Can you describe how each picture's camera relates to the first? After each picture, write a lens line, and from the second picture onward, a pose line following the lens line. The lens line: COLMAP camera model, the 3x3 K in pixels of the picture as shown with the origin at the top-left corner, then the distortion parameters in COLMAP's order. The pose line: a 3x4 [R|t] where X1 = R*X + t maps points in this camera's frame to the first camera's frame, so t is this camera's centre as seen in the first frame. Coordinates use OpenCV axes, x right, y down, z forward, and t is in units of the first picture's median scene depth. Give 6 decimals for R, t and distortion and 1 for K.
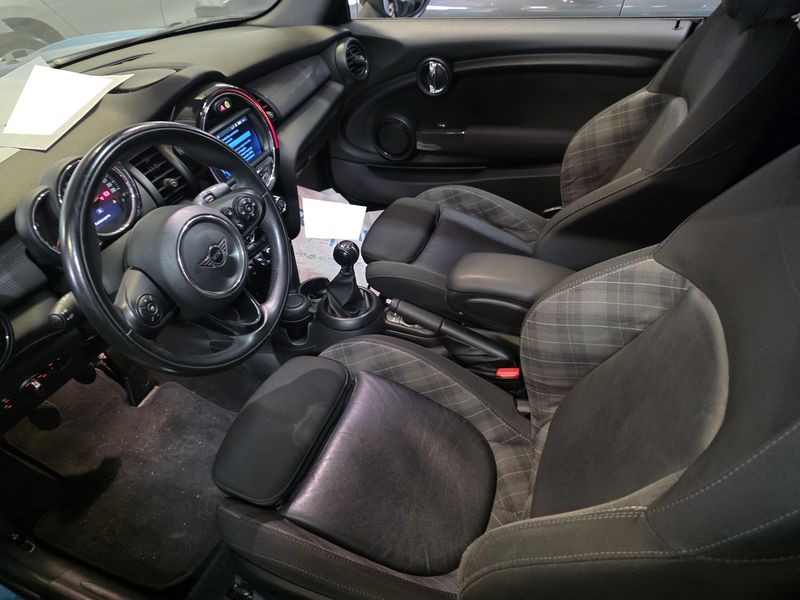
lens RADIAL K [[548.9, 0, 398.1], [0, 548.9, 303.6], [0, 0, 1]] dist [0.007303, -0.012928]
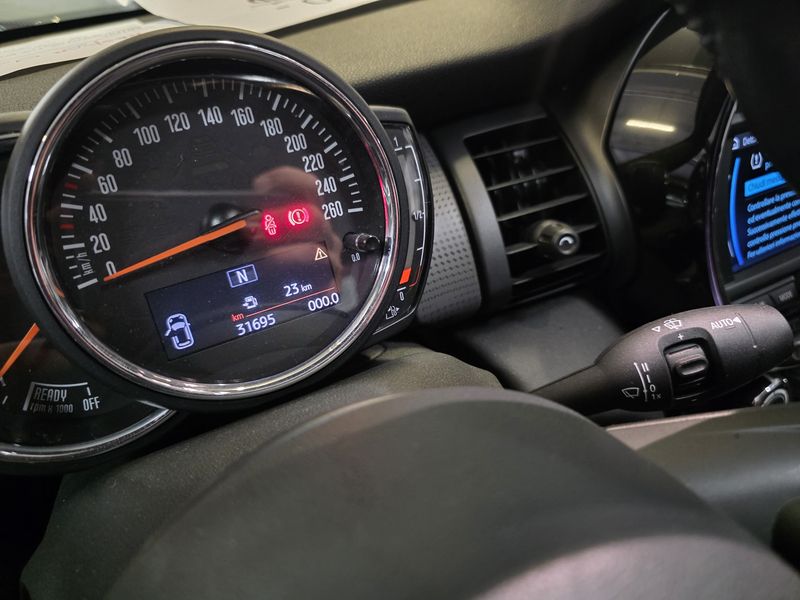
lens RADIAL K [[548.9, 0, 395.3], [0, 548.9, 293.2], [0, 0, 1]] dist [0.007303, -0.012928]
pose [[0.750043, 0.344663, -0.564485, -0.297784], [-0.395312, 0.917873, 0.035175, -0.166331], [0.530249, 0.196765, 0.824694, 0.706813]]
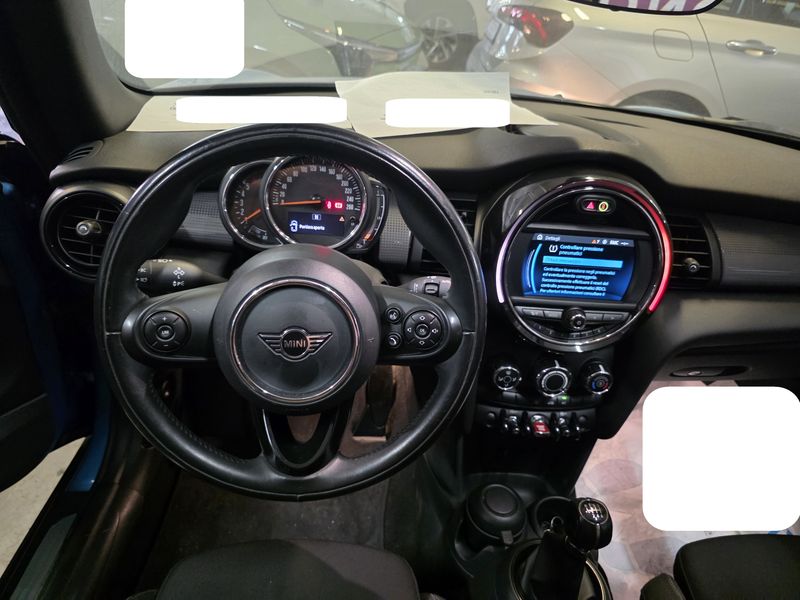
lens RADIAL K [[548.9, 0, 405.8], [0, 548.9, 302.7], [0, 0, 1]] dist [0.007303, -0.012928]
pose [[0.388780, 0.553578, -0.736479, 0.129500], [-0.669814, 0.718695, 0.186622, -0.263774], [0.632613, 0.420749, 0.650208, 0.524493]]
